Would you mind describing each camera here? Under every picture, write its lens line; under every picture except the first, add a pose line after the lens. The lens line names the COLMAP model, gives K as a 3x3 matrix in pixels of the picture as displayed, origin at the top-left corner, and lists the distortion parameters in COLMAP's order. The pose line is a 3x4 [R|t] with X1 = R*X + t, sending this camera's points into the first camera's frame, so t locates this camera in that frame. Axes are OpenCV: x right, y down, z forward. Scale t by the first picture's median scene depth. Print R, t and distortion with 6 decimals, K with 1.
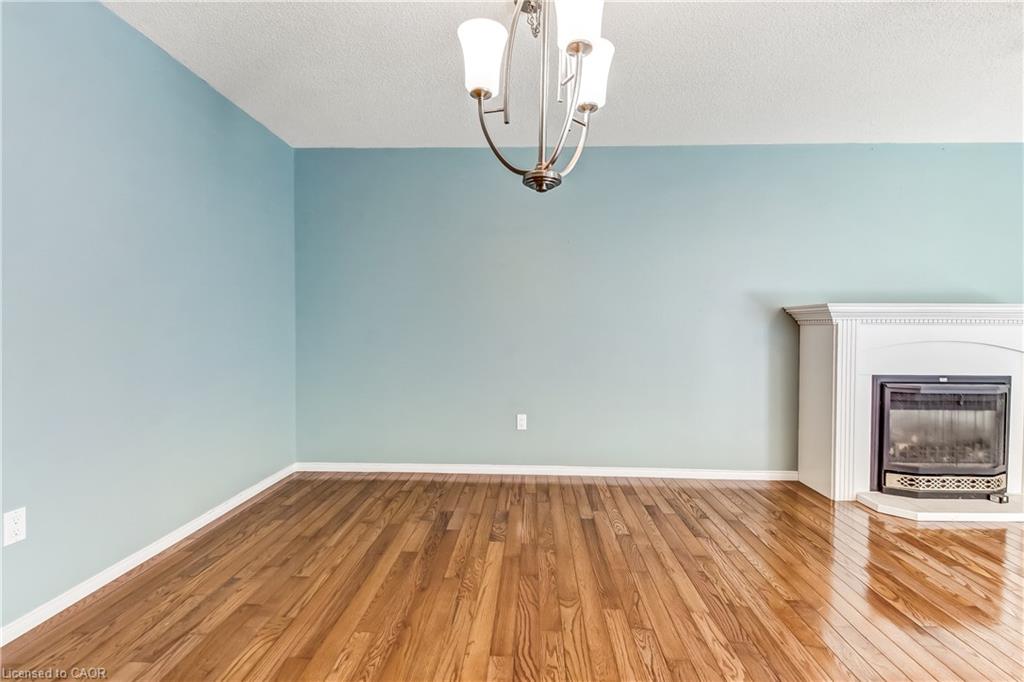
lens RADIAL K [[471.1, 0, 519.7], [0, 471.1, 335.6], [0, 0, 1]] dist [0.037867, -0.026680]
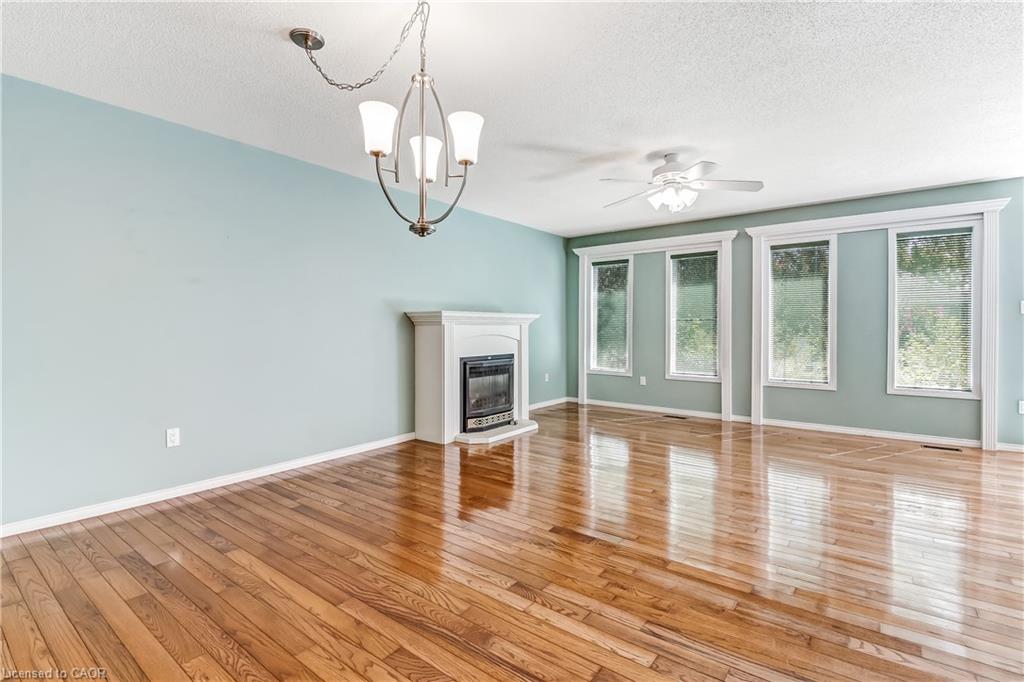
lens RADIAL K [[471.1, 0, 519.7], [0, 471.1, 335.6], [0, 0, 1]] dist [0.037867, -0.026680]
pose [[0.575936, -0.022669, 0.817181, -0.393697], [0.019570, 0.999711, 0.013940, -0.005537], [-0.817261, 0.007964, 0.576213, -0.034196]]
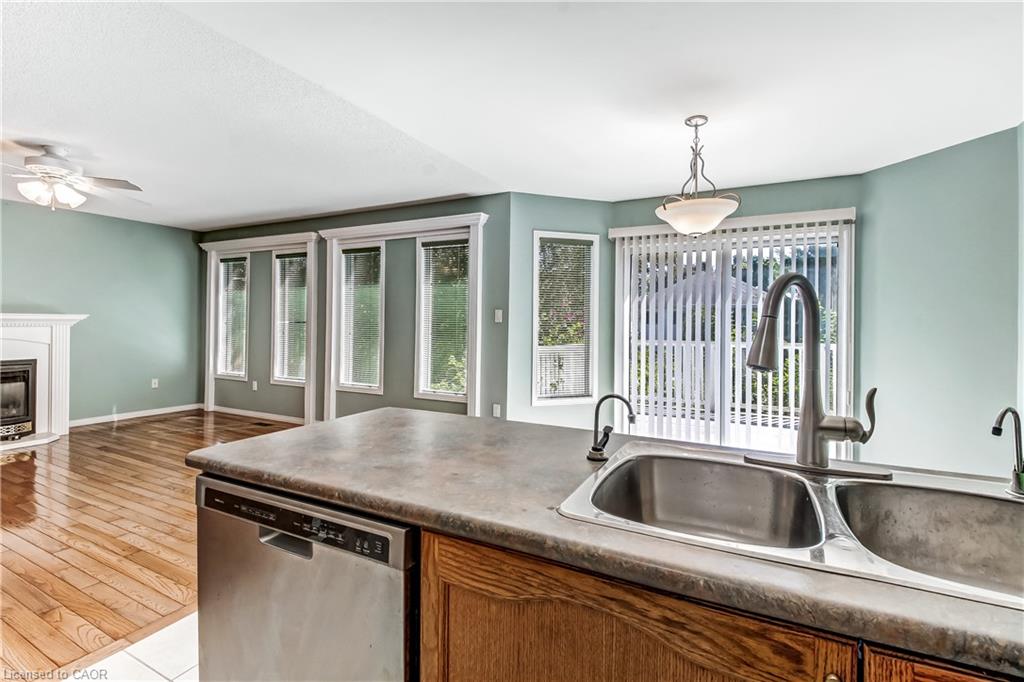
lens RADIAL K [[471.1, 0, 519.7], [0, 471.1, 335.6], [0, 0, 1]] dist [0.037867, -0.026680]
pose [[0.441208, -0.030475, 0.896887, 0.321230], [0.008144, 0.999518, 0.029956, -0.027988], [-0.897368, -0.005912, 0.441244, -1.148440]]
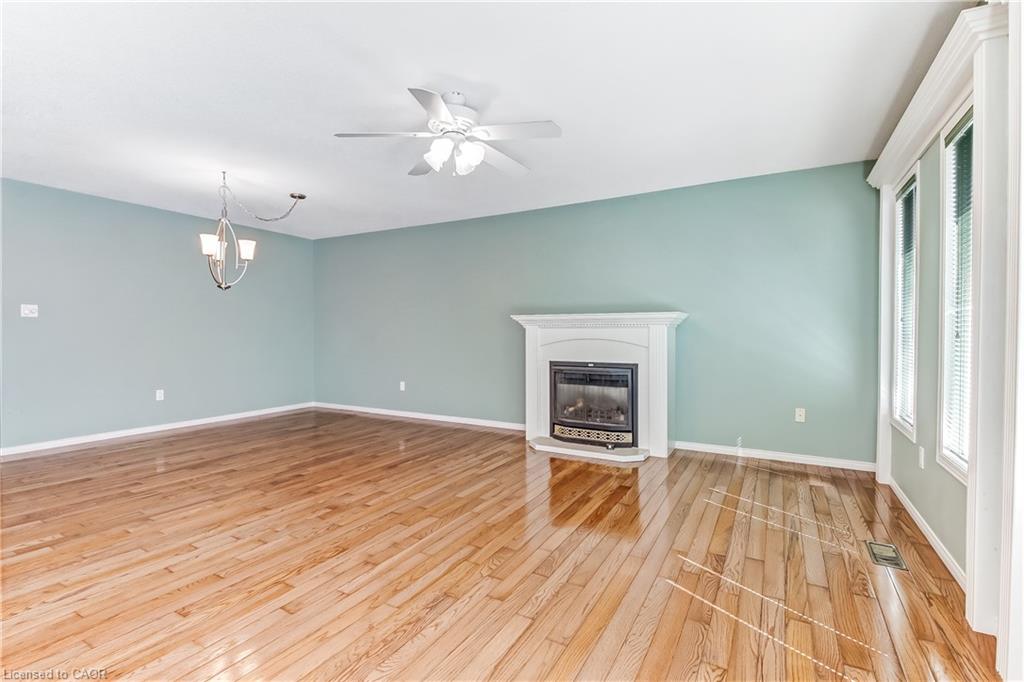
lens RADIAL K [[471.1, 0, 519.7], [0, 471.1, 335.6], [0, 0, 1]] dist [0.037867, -0.026680]
pose [[0.888056, -0.004389, -0.459715, 1.364779], [-0.001040, 0.999933, -0.011556, 0.018623], [0.459735, 0.010741, 0.887991, -0.401408]]
